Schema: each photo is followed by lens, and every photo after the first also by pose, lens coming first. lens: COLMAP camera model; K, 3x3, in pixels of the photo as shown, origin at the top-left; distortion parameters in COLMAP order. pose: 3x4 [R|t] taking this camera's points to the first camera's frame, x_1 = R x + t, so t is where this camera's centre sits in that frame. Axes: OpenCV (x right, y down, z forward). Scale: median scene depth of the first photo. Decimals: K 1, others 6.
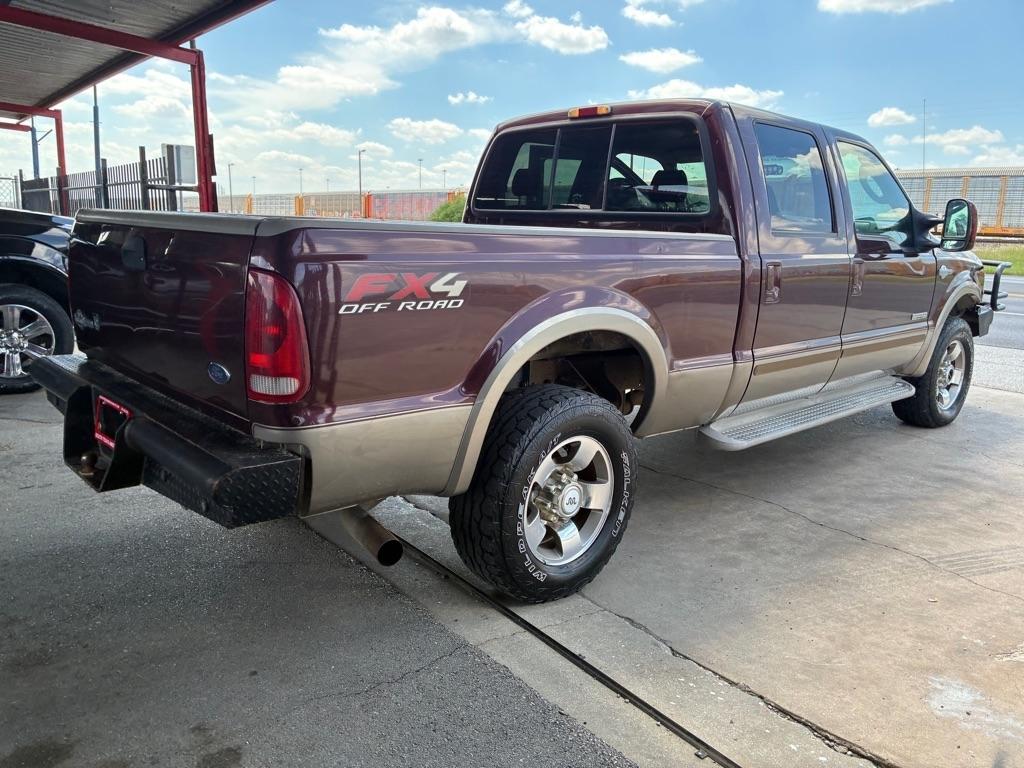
lens RADIAL K [[775.7, 0, 498.3], [0, 775.7, 360.8], [0, 0, 1]] dist [0.051684, -0.080388]
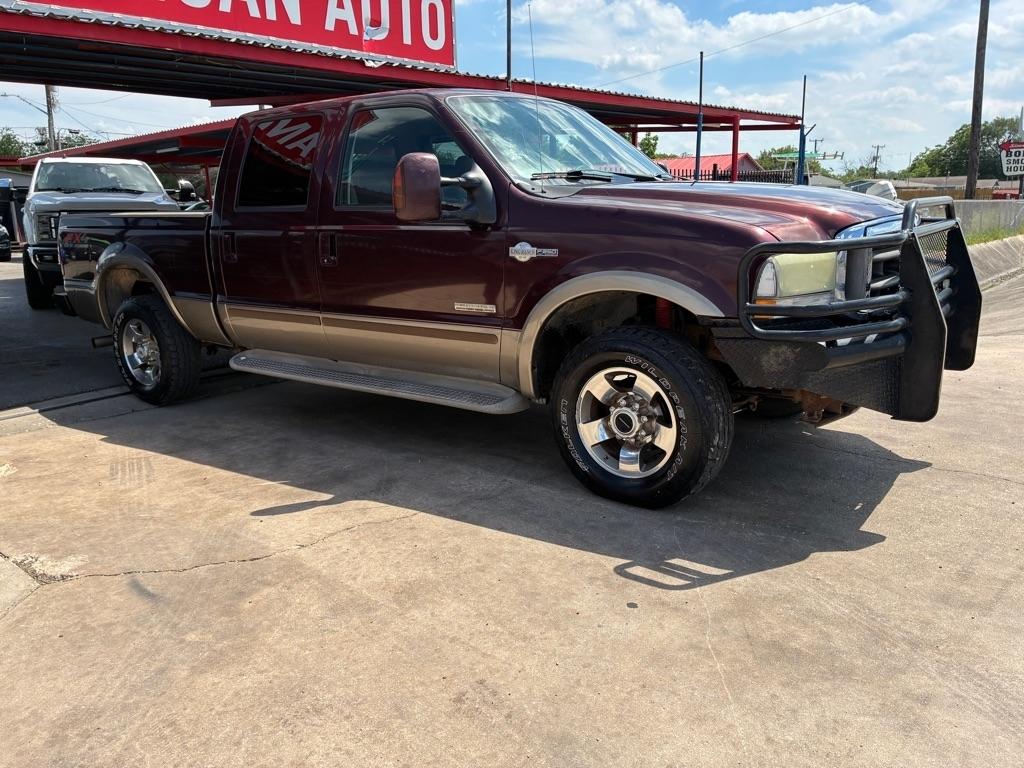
lens RADIAL K [[777.5, 0, 499.2], [0, 777.5, 378.8], [0, 0, 1]] dist [0.051079, -0.064733]
pose [[0.184144, 0.178794, -0.966501, 1.878352], [-0.136477, 0.978442, 0.155000, -0.159296], [0.973378, 0.103363, 0.204575, 1.274250]]
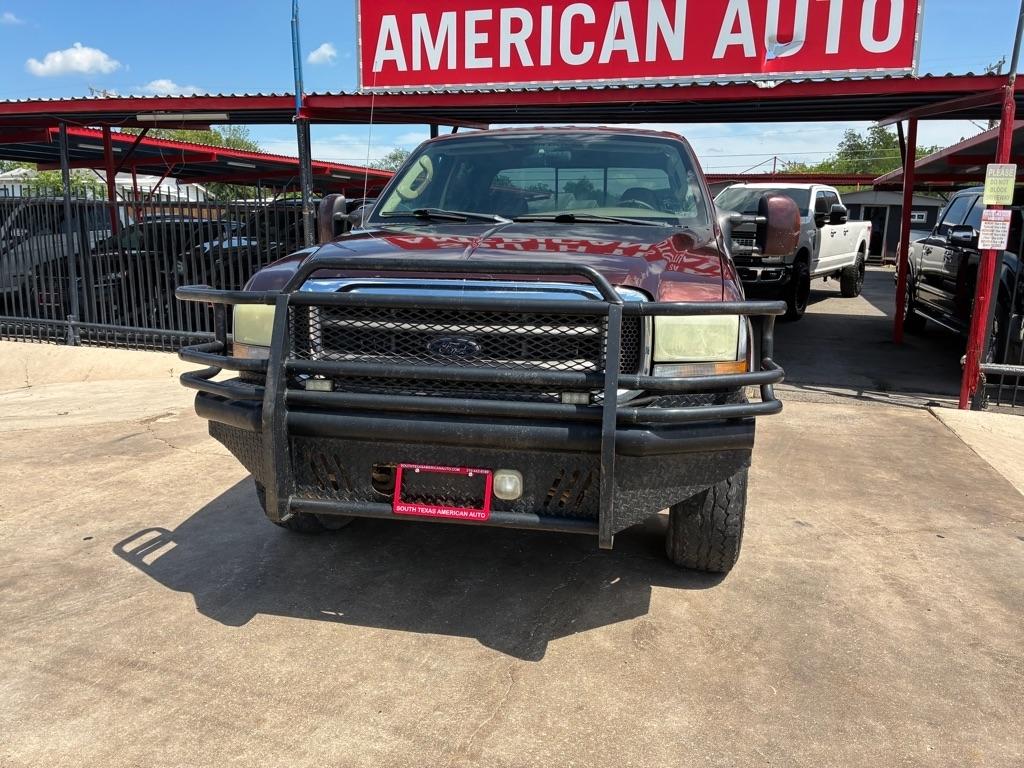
lens RADIAL K [[777.2, 0, 515.6], [0, 777.2, 385.3], [0, 0, 1]] dist [0.054900, -0.068136]
pose [[-0.799861, 0.074144, -0.595588, 1.352217], [-0.144174, 0.939548, 0.310585, -0.424422], [0.582612, 0.334294, -0.740818, 2.590798]]
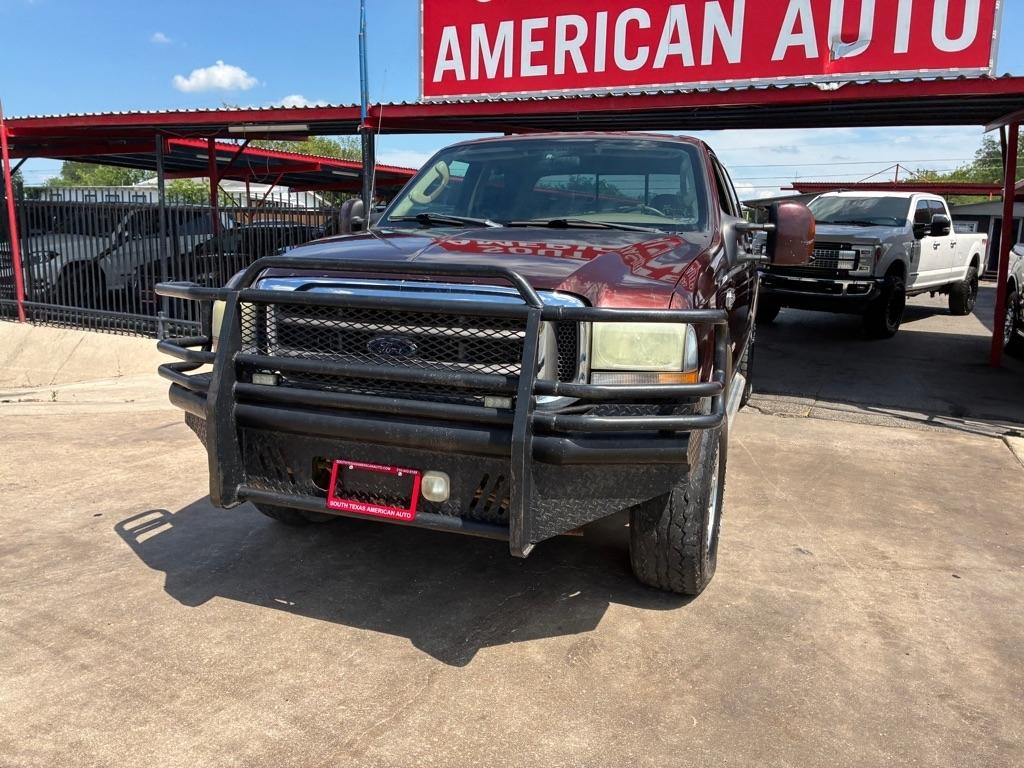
lens RADIAL K [[779.2, 0, 493.4], [0, 779.2, 379.4], [0, 0, 1]] dist [0.057452, -0.076880]
pose [[-0.884887, 0.029264, -0.464885, 1.219101], [-0.134580, 0.939401, 0.315300, -0.441416], [0.445940, 0.341569, -0.827326, 2.672717]]
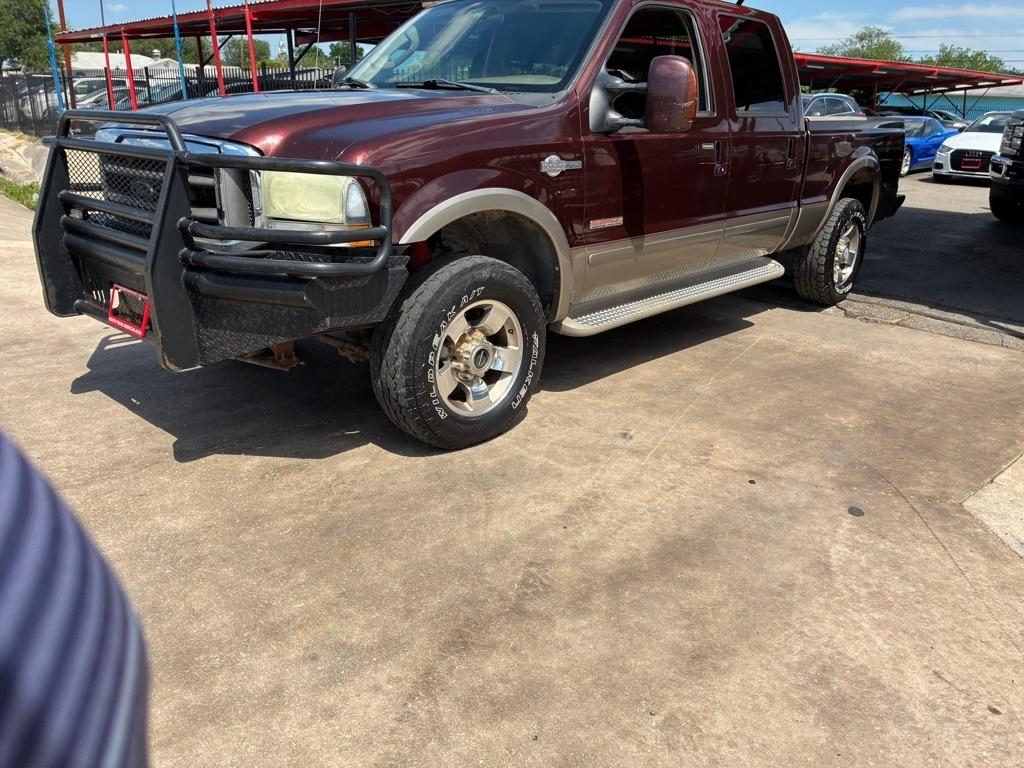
lens RADIAL K [[775.1, 0, 509.1], [0, 775.1, 384.4], [0, 0, 1]] dist [0.051877, -0.065046]
pose [[-0.994121, -0.027066, -0.104836, 0.631120], [-0.075083, 0.869955, 0.487383, -0.489785], [0.078011, 0.492389, -0.866872, 2.898528]]
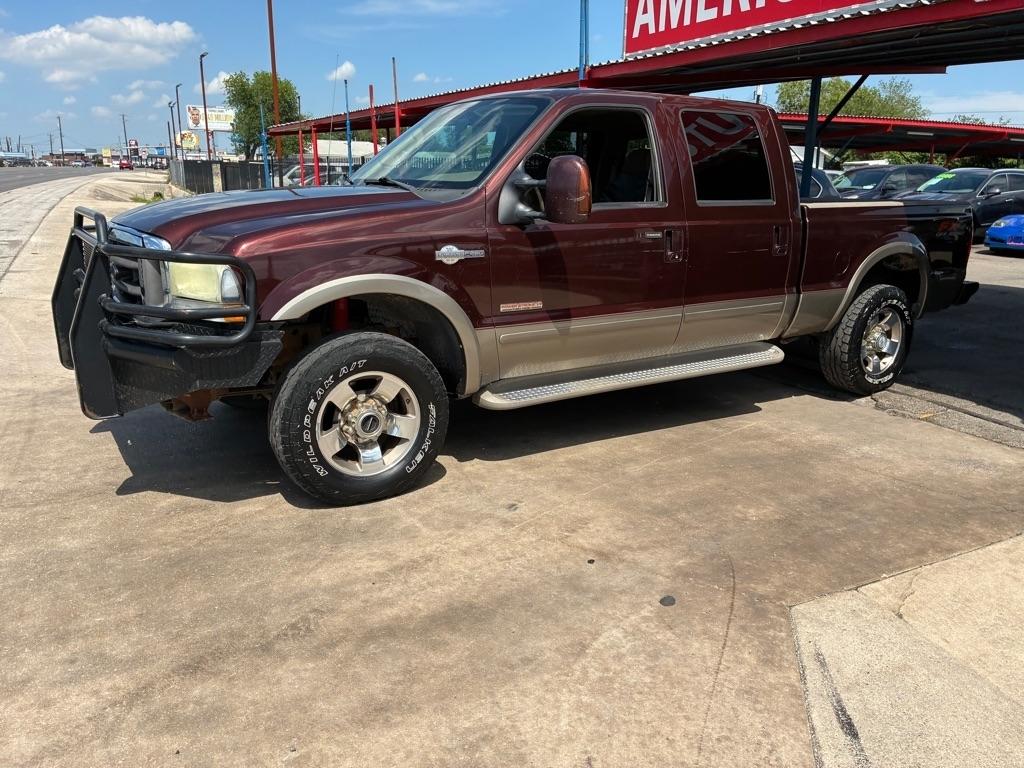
lens RADIAL K [[767.1, 0, 511.8], [0, 767.1, 396.7], [0, 0, 1]] dist [0.051071, -0.067203]
pose [[-0.986709, -0.090364, 0.135058, 0.244906], [-0.022877, 0.900095, 0.435093, -0.542194], [-0.160881, 0.426220, -0.890199, 2.936417]]
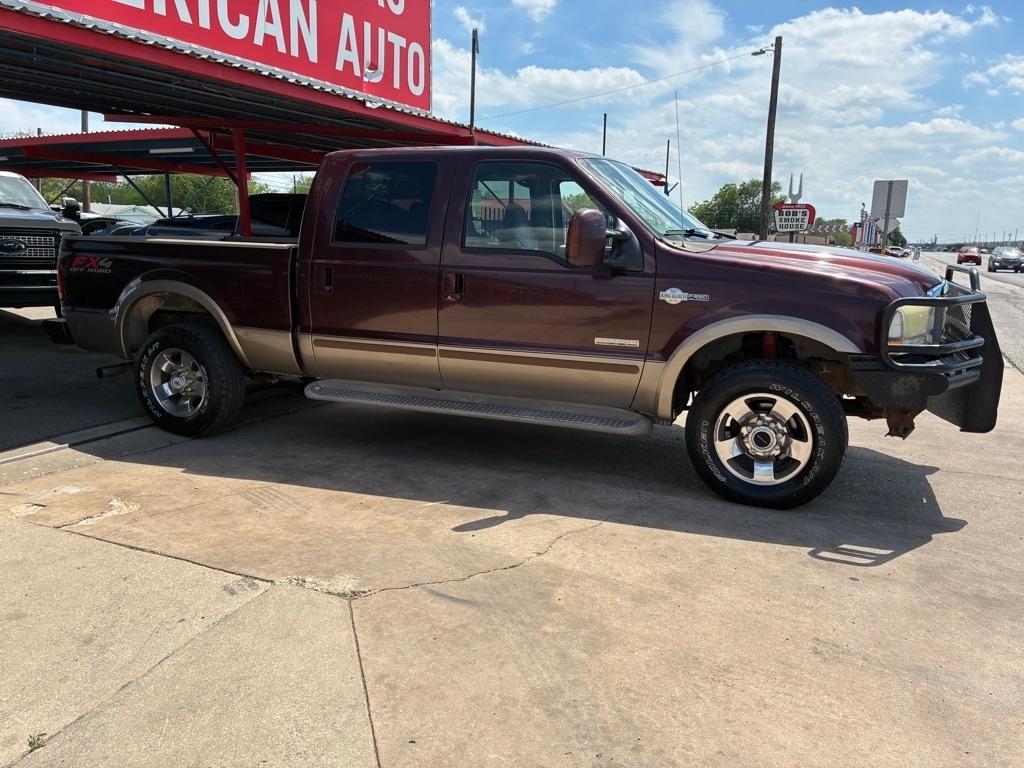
lens RADIAL K [[775.1, 0, 509.1], [0, 775.1, 384.4], [0, 0, 1]] dist [0.051877, -0.065046]
pose [[0.436135, 0.146172, -0.887930, 1.844606], [-0.162093, 0.983341, 0.082262, -0.090790], [0.885162, 0.108050, 0.452562, 0.733200]]
